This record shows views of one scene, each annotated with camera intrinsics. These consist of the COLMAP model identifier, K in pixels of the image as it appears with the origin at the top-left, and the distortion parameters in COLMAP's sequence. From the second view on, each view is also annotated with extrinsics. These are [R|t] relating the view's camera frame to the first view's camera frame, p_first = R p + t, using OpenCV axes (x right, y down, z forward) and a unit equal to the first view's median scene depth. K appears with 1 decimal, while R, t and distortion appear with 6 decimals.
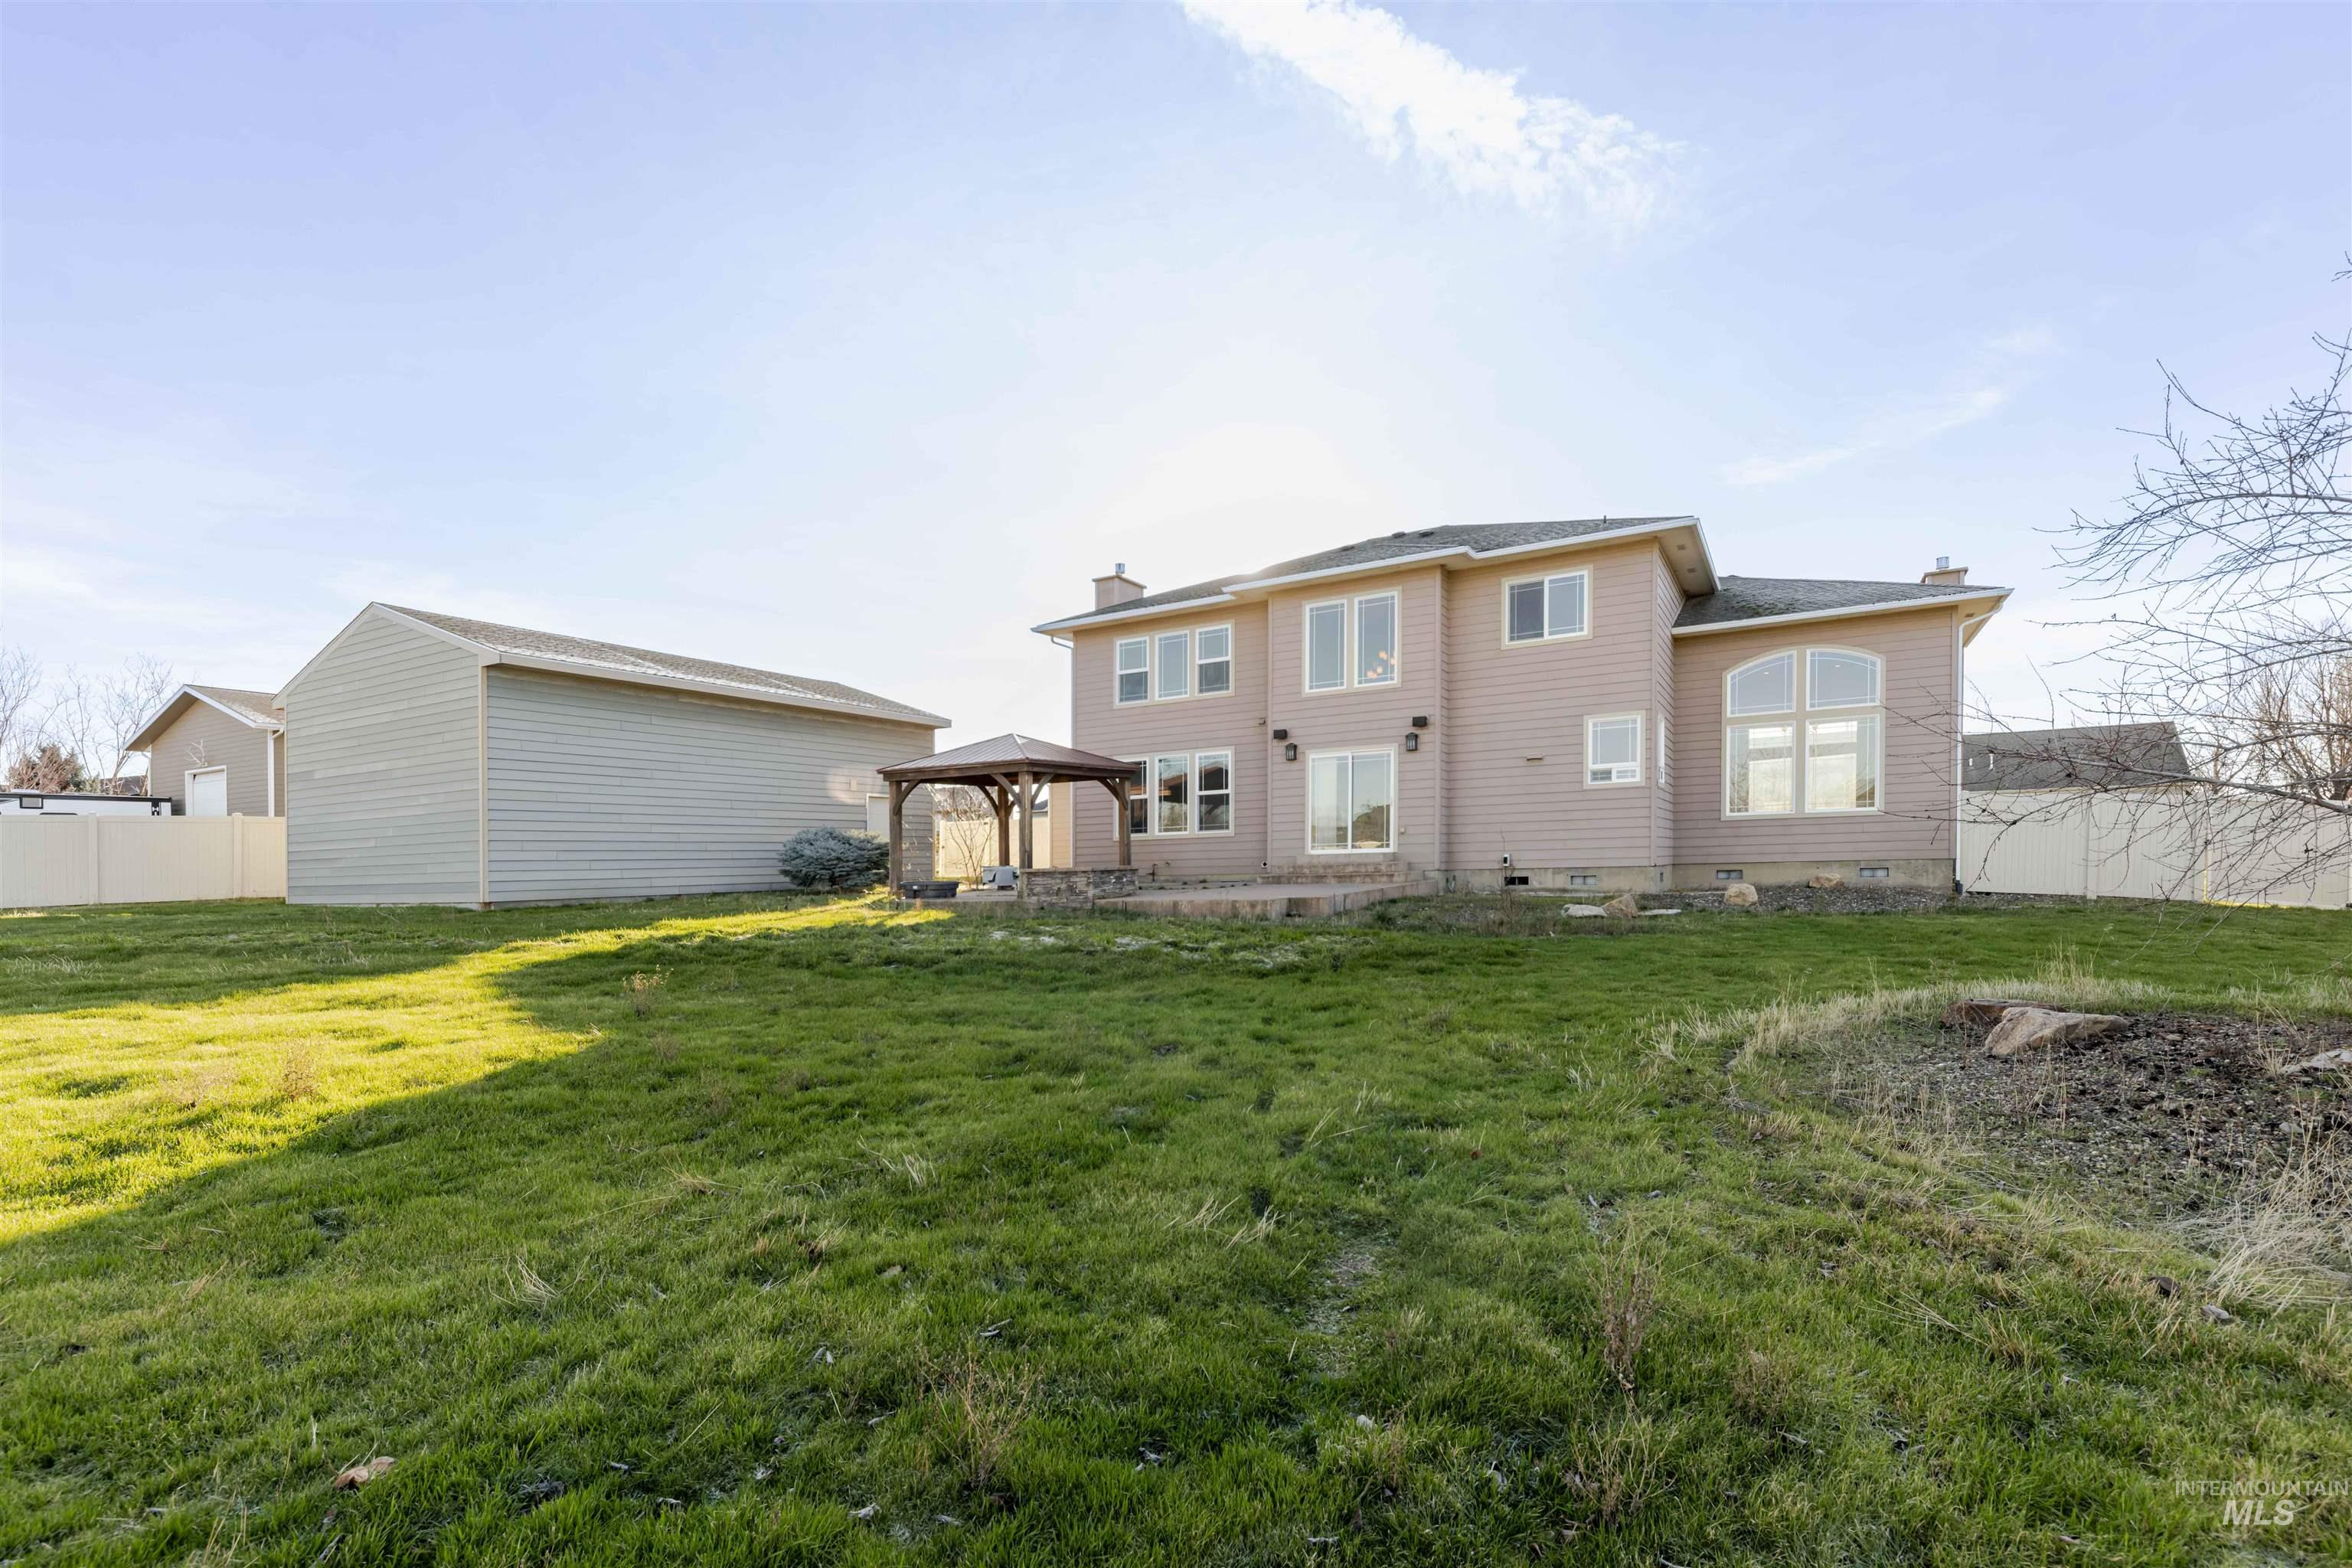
lens RADIAL K [[1099.8, 0, 1180.9], [0, 1099.8, 844.1], [0, 0, 1]] dist [0.001653, -0.001015]
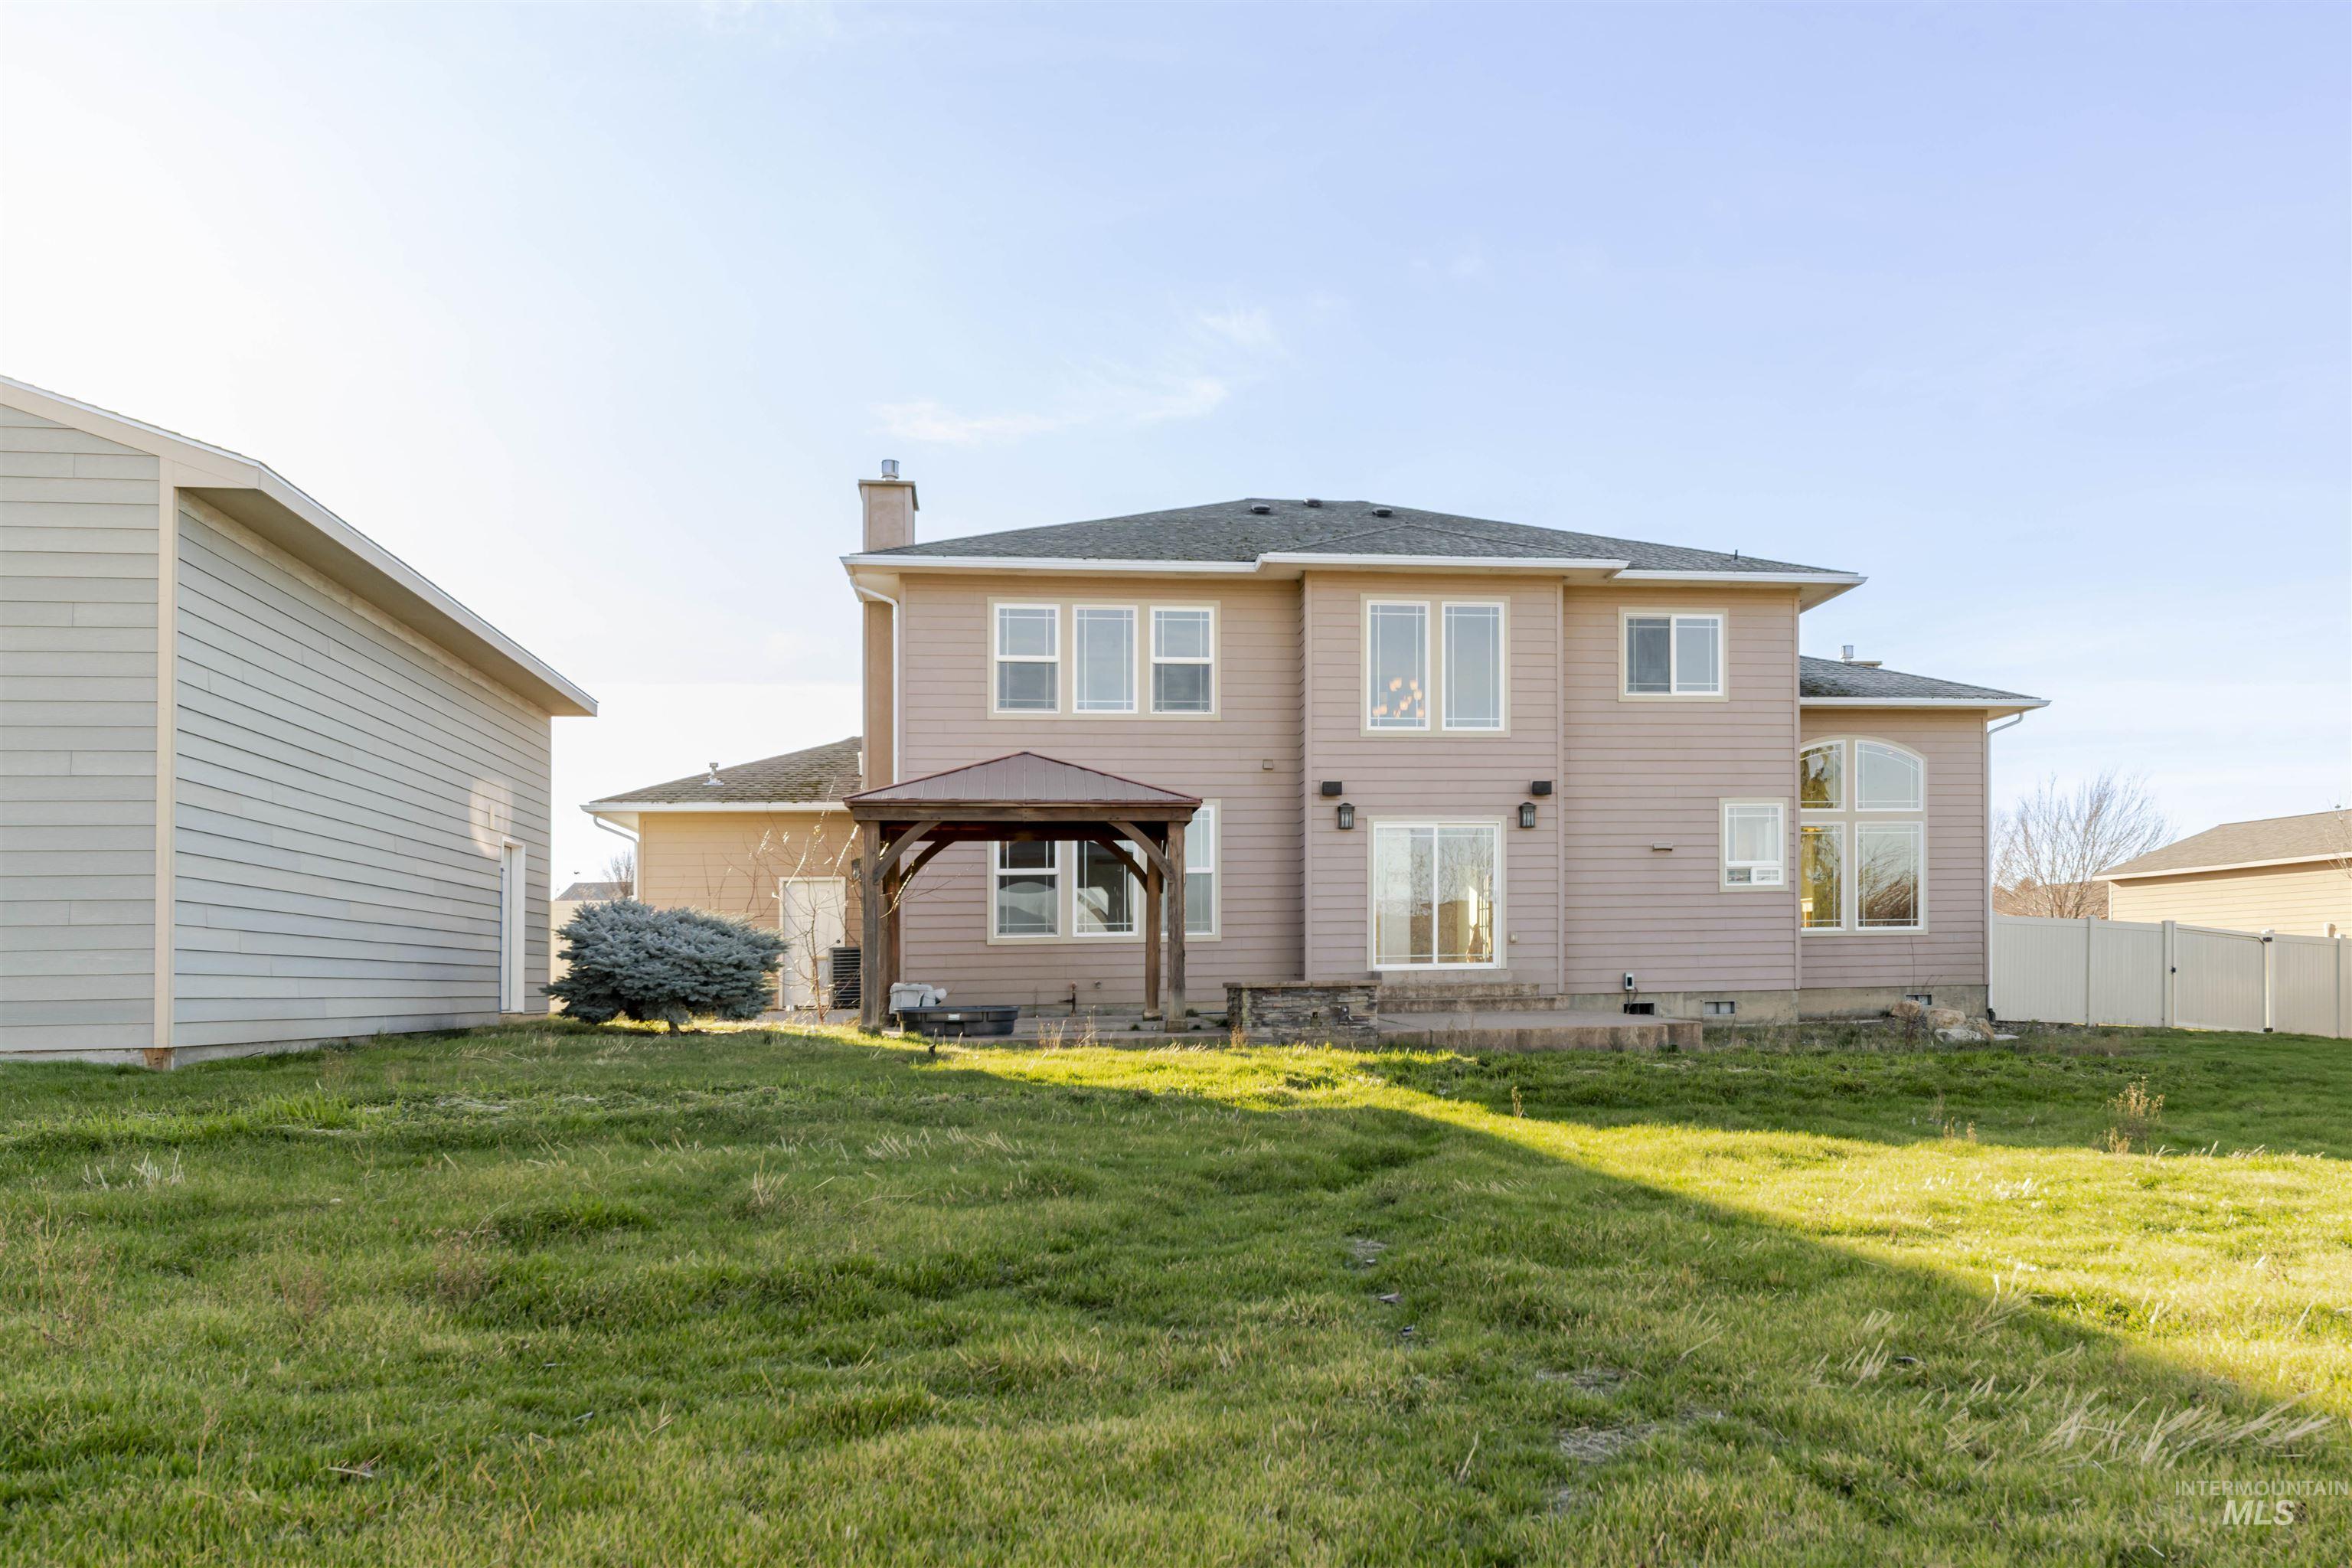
lens RADIAL K [[1910.2, 0, 1177.3], [0, 1910.2, 940.2], [0, 0, 1]] dist [-0.000476, -0.002659]
pose [[0.767280, 0.027493, 0.640722, -0.765401], [-0.011786, 0.999516, -0.028775, 0.027202], [-0.641204, 0.014527, 0.767233, 0.193204]]
